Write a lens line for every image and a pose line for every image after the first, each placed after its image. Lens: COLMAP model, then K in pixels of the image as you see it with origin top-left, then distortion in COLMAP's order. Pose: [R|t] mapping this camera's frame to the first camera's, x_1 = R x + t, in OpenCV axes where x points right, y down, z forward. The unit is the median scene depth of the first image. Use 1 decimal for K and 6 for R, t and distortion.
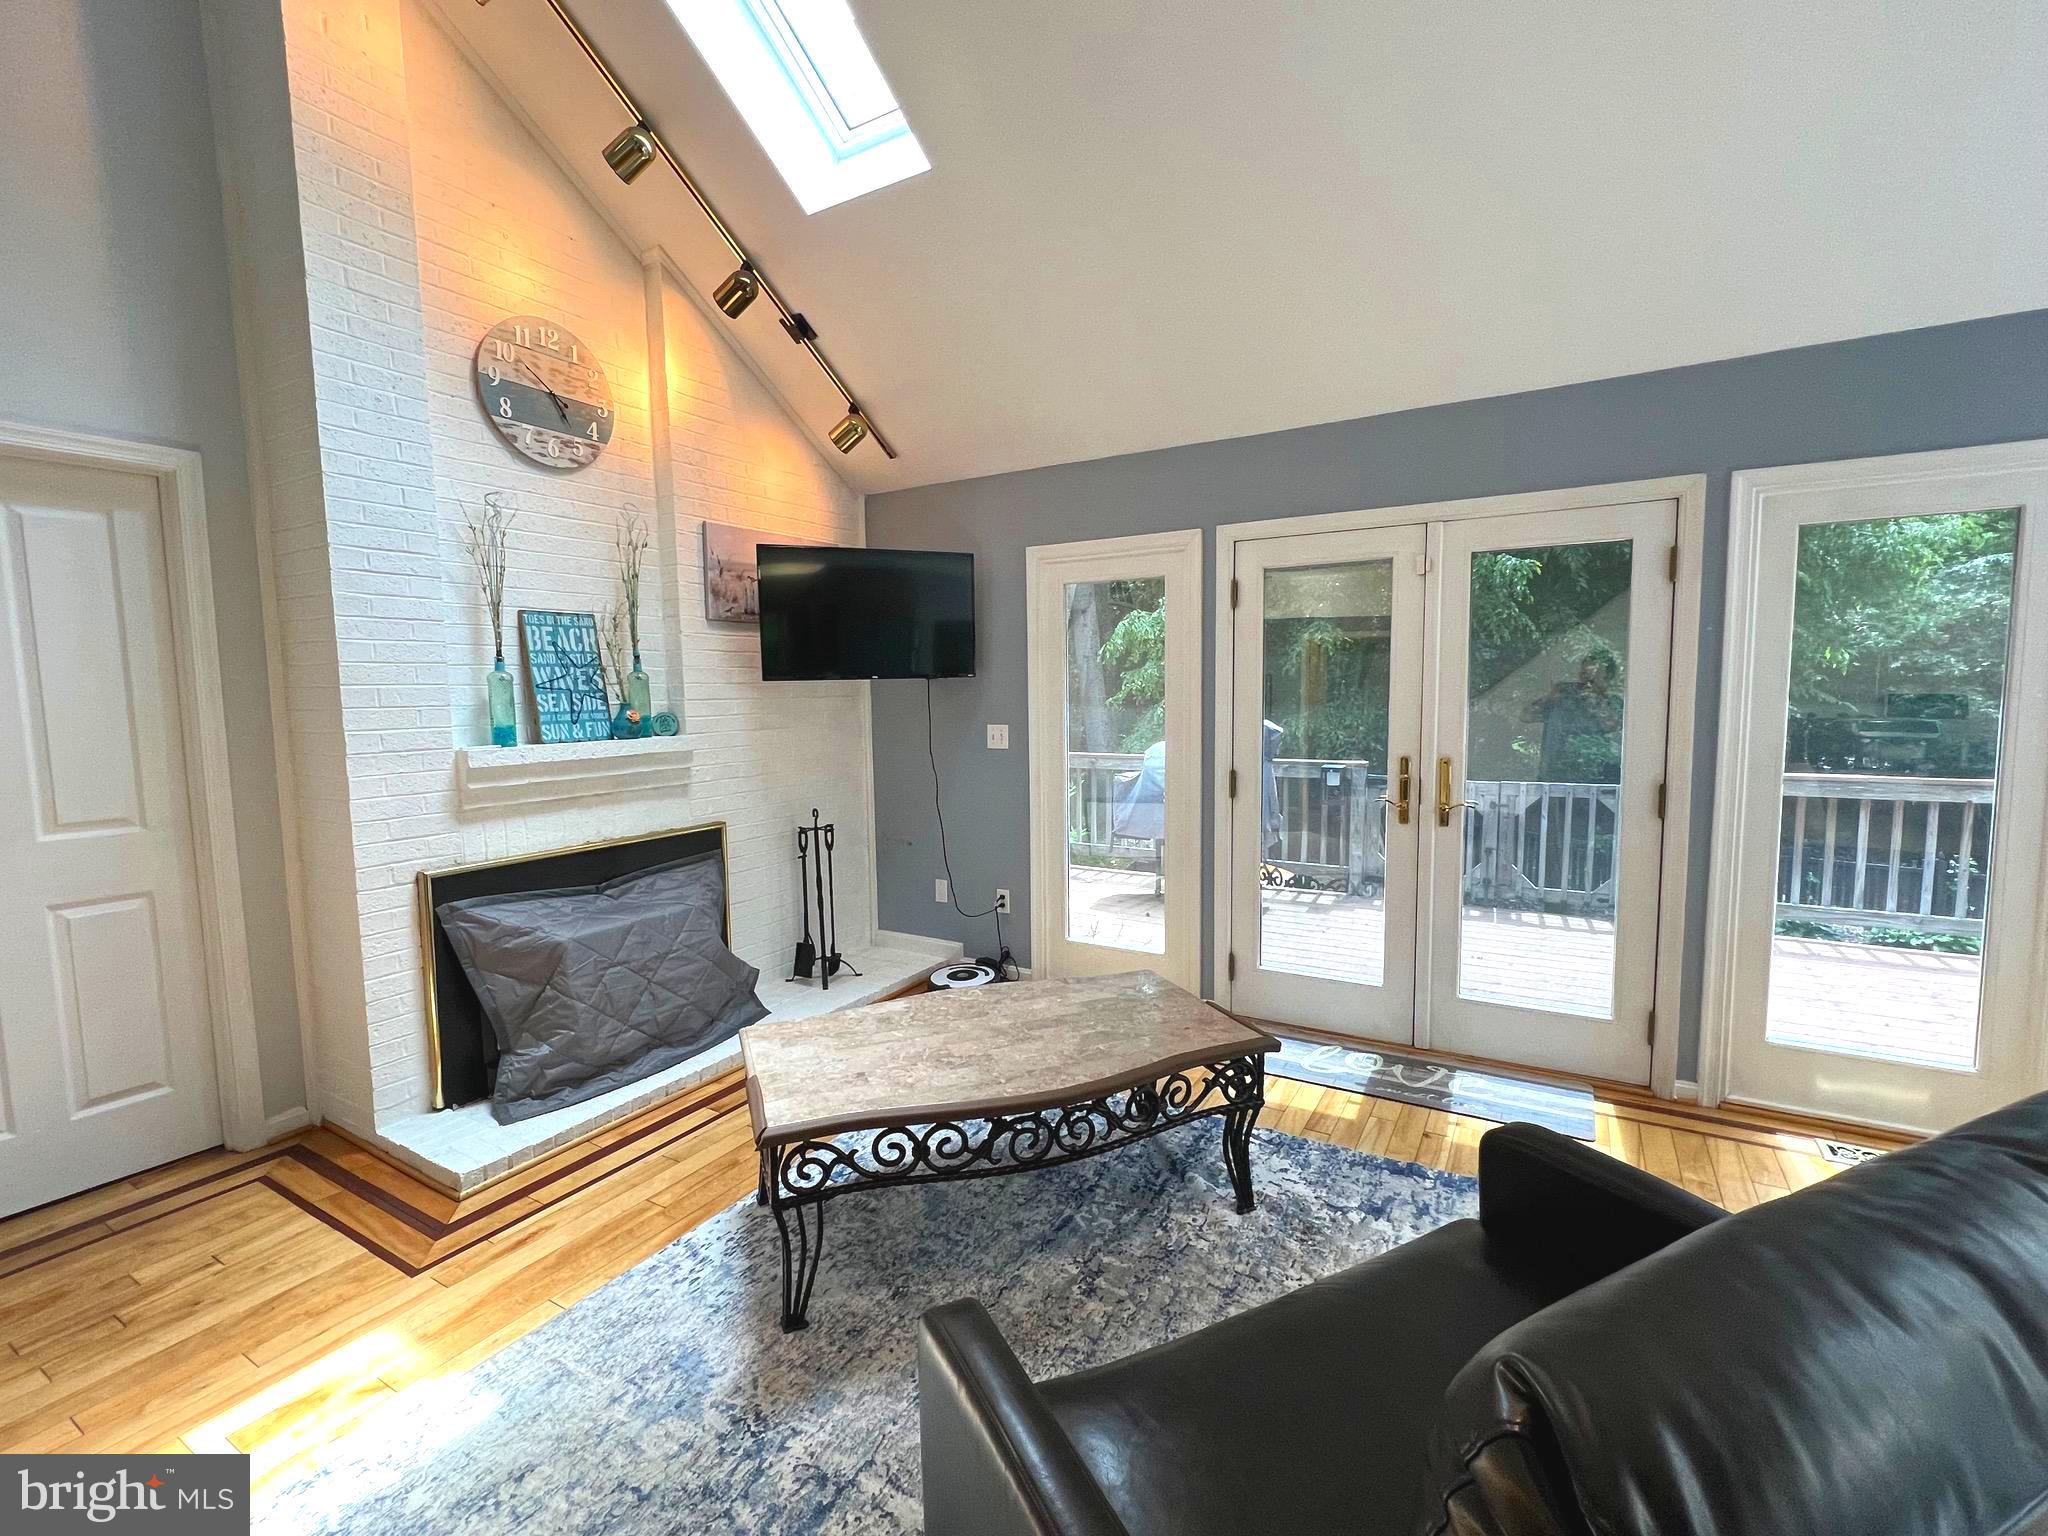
lens RADIAL K [[912.8, 0, 1027.0], [0, 912.8, 771.3], [0, 0, 1]] dist [-0.003529, -0.000507]
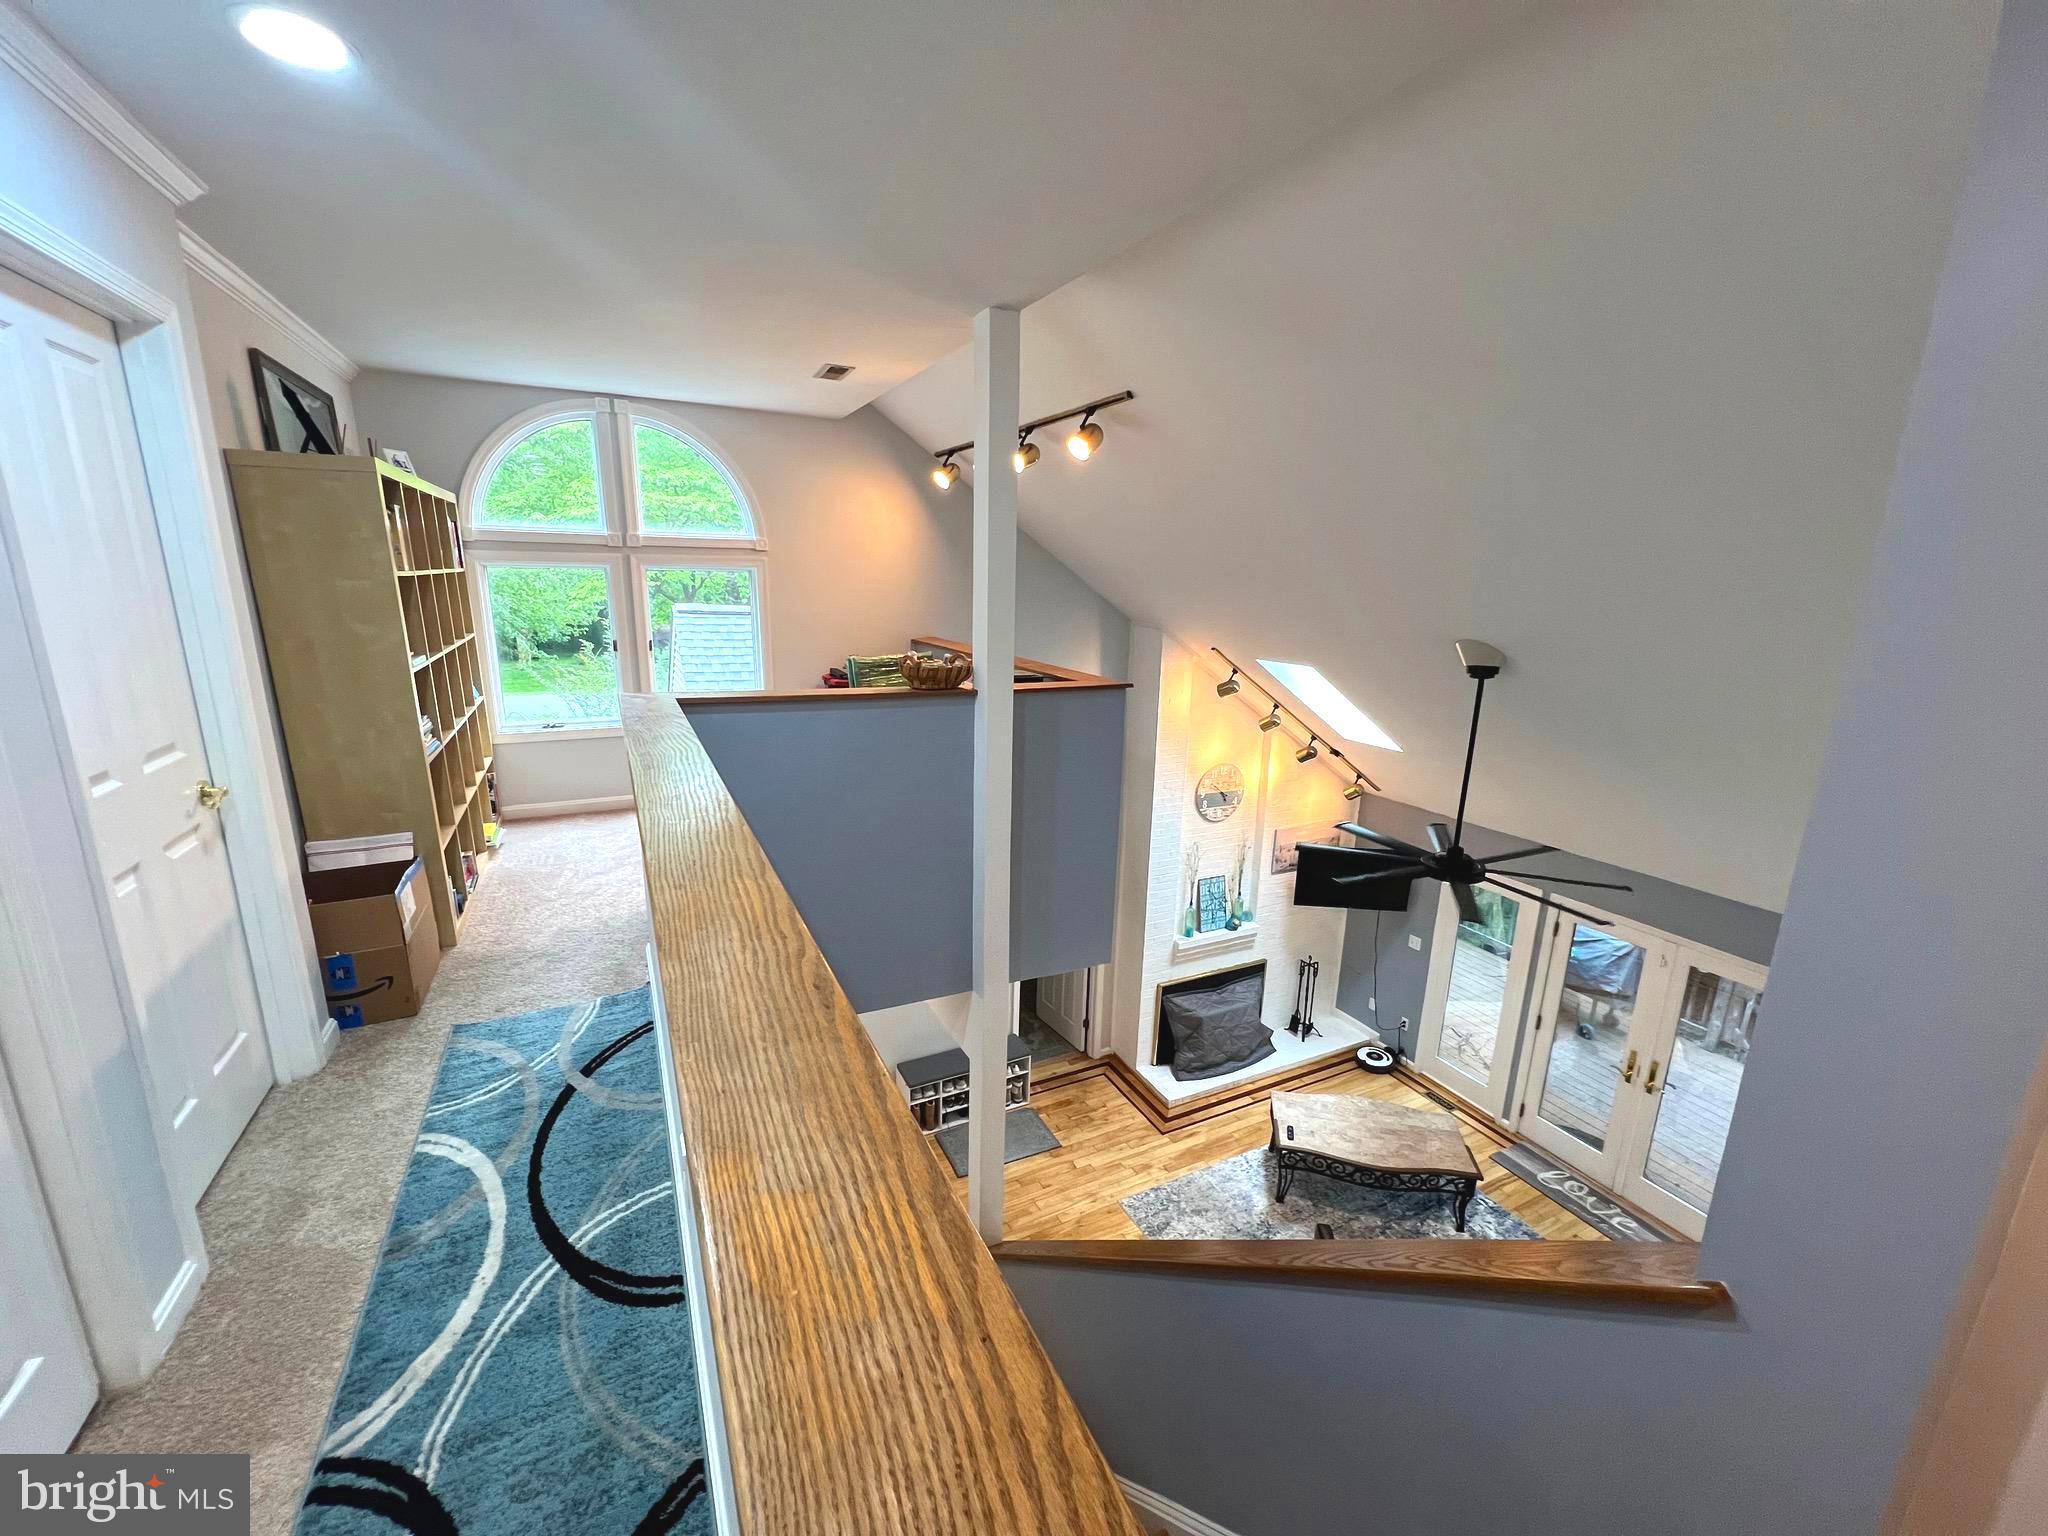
lens RADIAL K [[820.1, 0, 1022.3], [0, 820.1, 776.1], [0, 0, 1]] dist [-0.002214, 0.000520]
pose [[0.837827, 0.159500, -0.522116, 0.153544], [-0.085182, 0.982849, 0.163559, -0.765945], [0.539249, -0.092560, 0.837044, -1.076017]]
